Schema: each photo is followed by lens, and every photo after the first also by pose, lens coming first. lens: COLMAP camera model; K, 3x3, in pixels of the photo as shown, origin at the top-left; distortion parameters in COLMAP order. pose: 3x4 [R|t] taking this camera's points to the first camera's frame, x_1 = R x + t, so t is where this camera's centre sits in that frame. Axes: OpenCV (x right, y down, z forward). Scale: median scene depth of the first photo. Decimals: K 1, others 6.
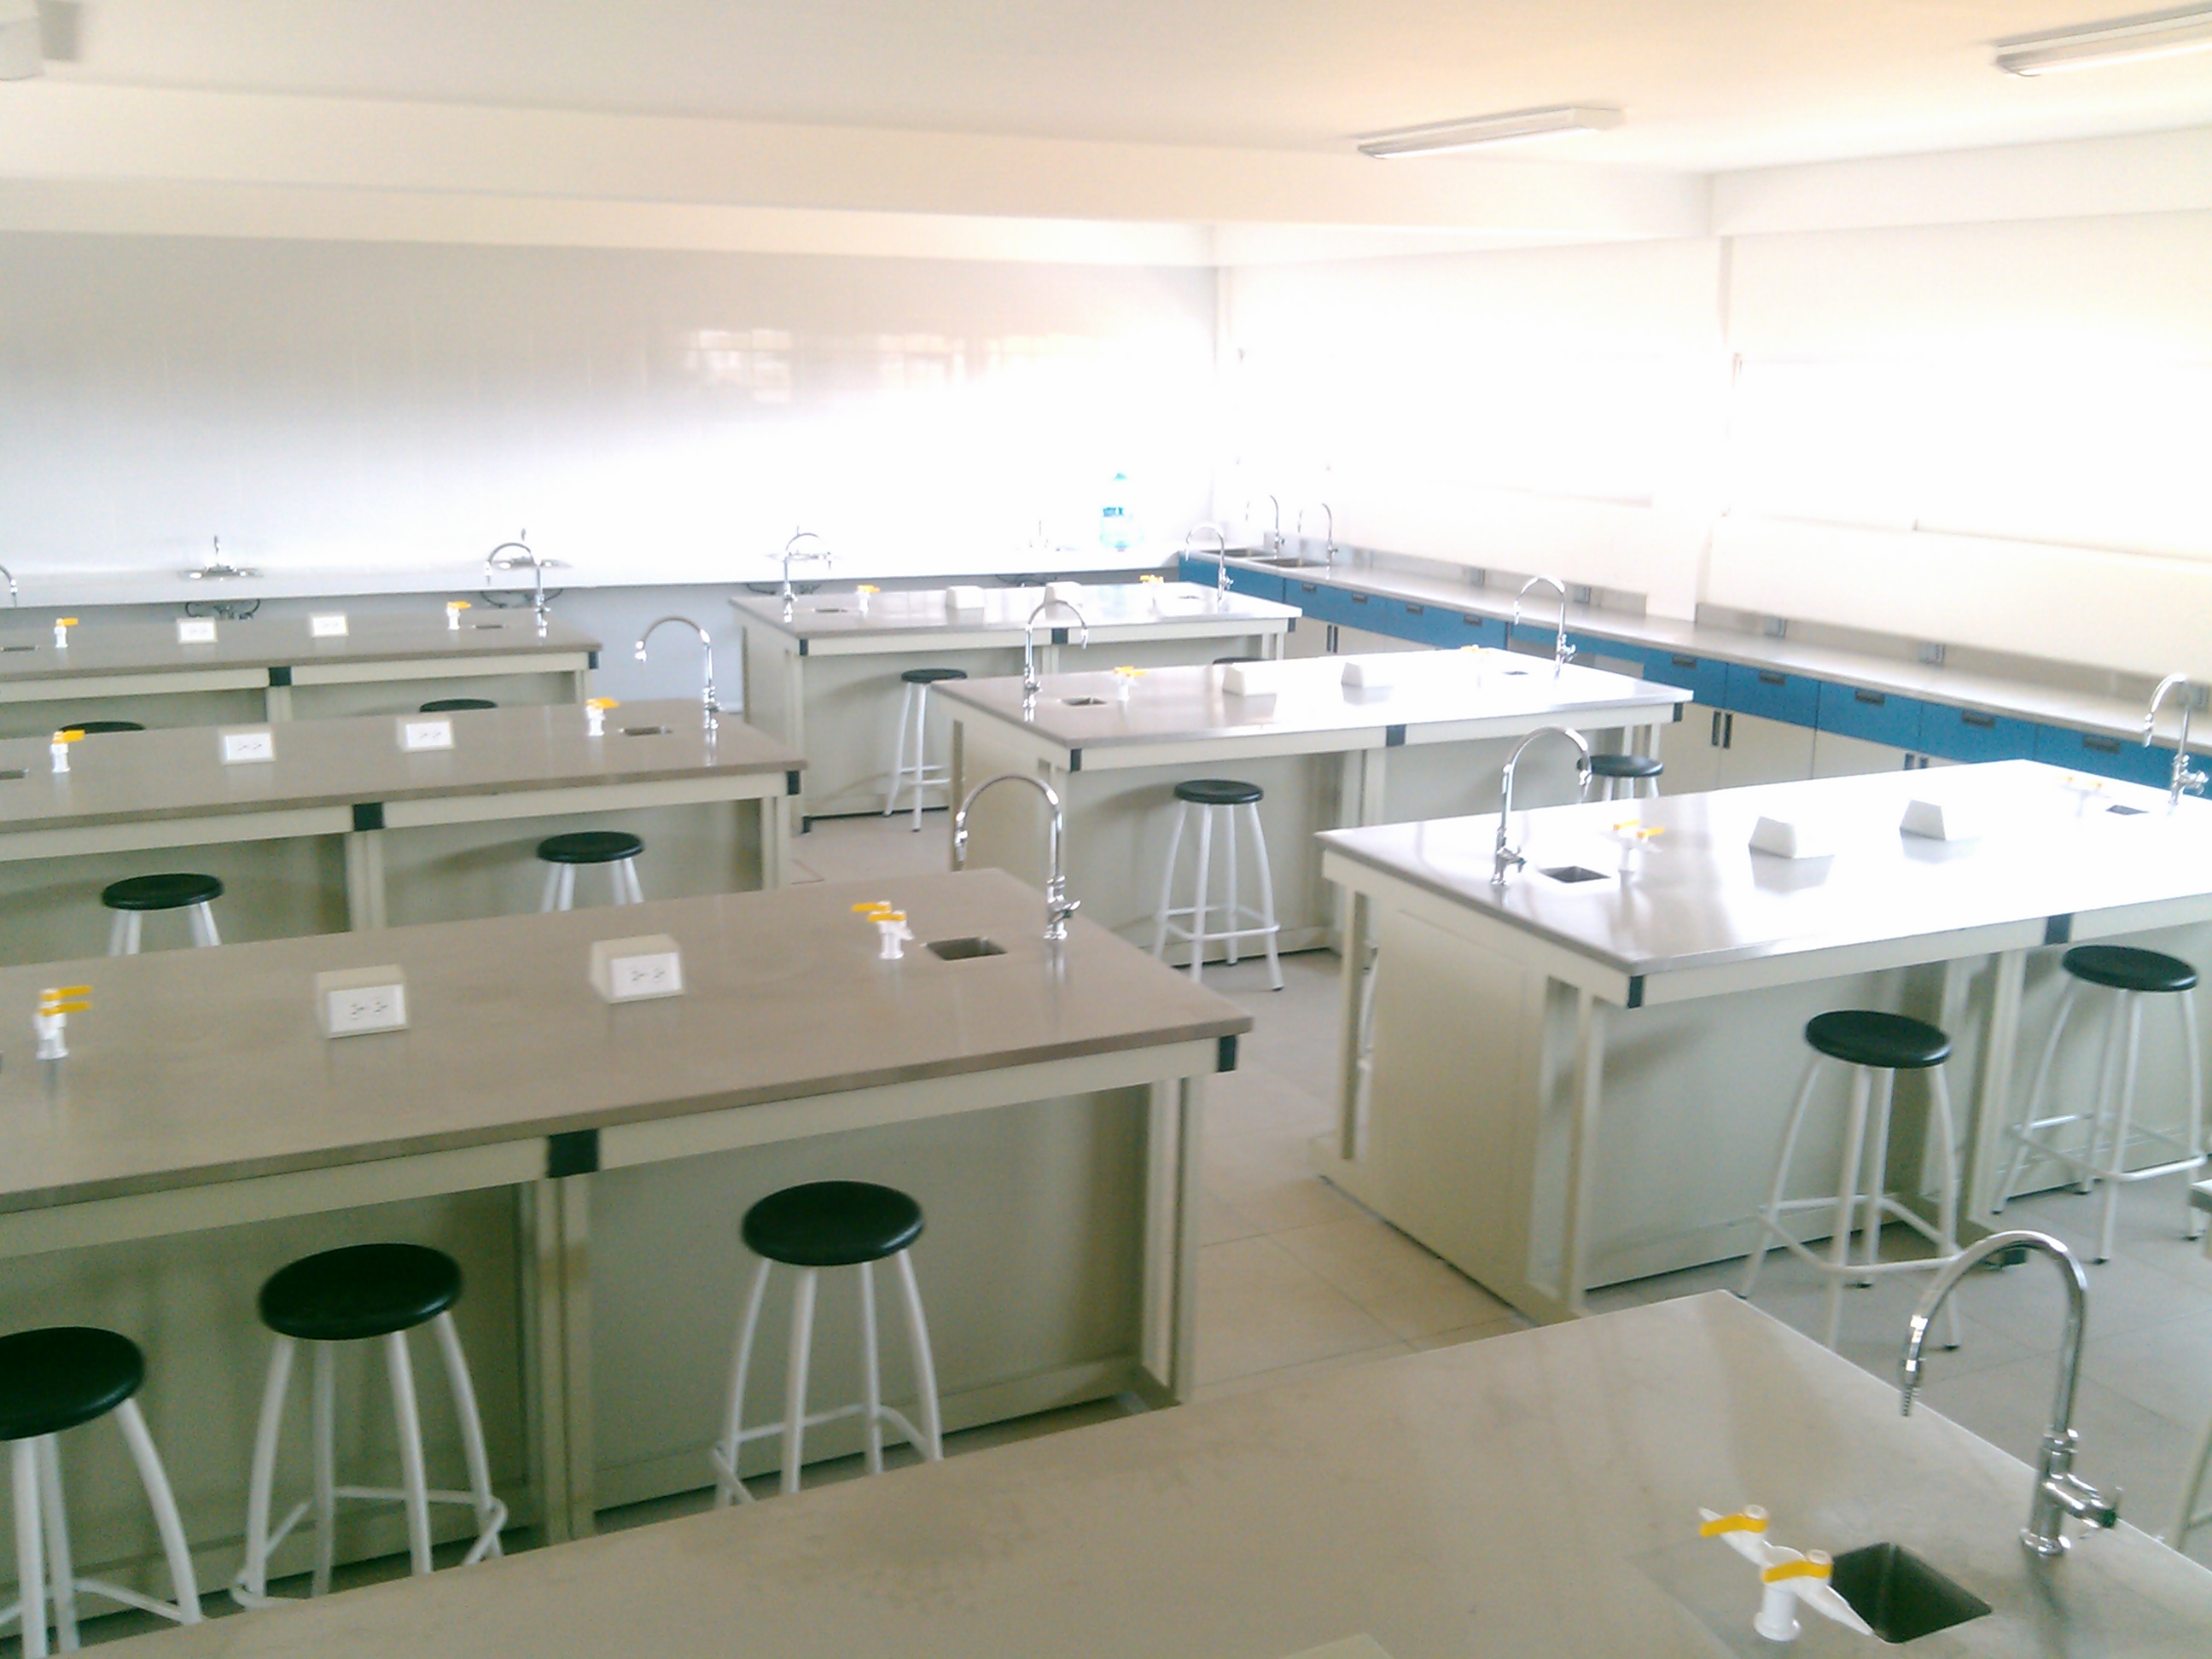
lens RADIAL K [[2053.9, 0, 1105.2], [0, 2053.9, 834.0], [0, 0, 1]] dist [-0.010312, 0.000000]
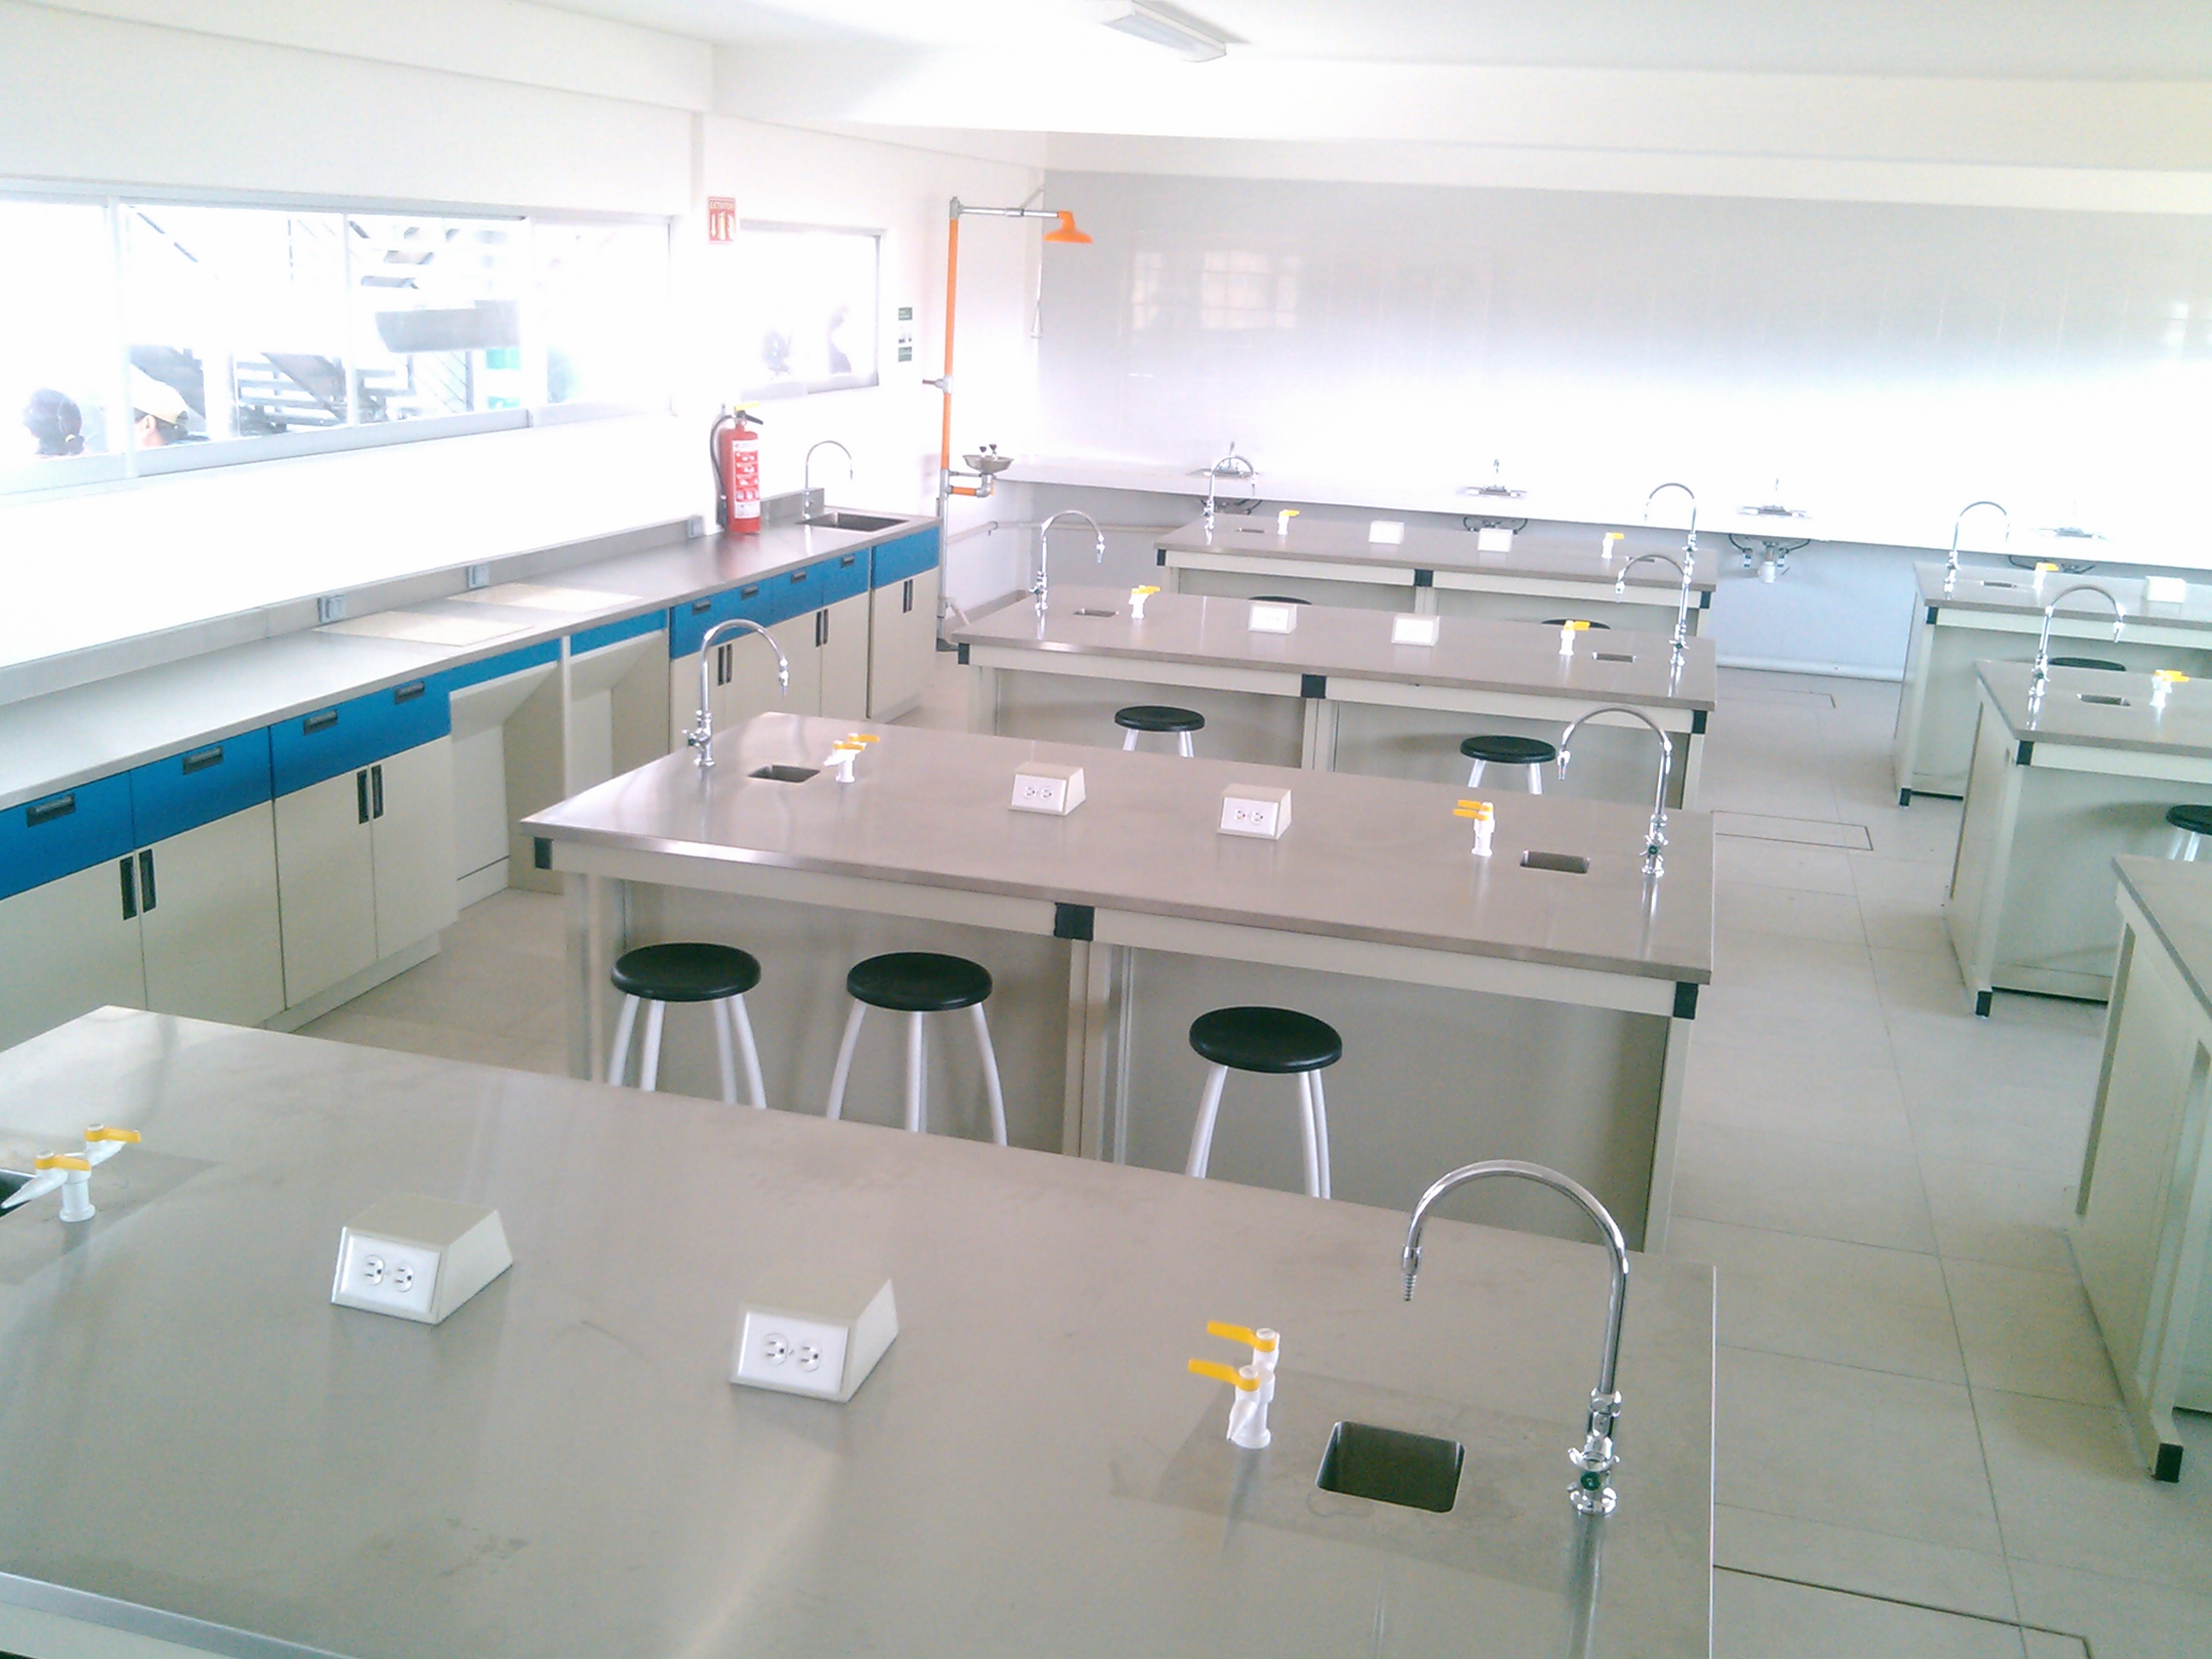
lens RADIAL K [[2053.9, 0, 1094.6], [0, 2053.9, 743.2], [0, 0, 1]] dist [-0.010312, 0.000000]
pose [[0.744389, 0.167612, -0.646367, 0.271850], [-0.180550, 0.982450, 0.046833, -0.007479], [0.642873, 0.081839, 0.761588, 0.012908]]
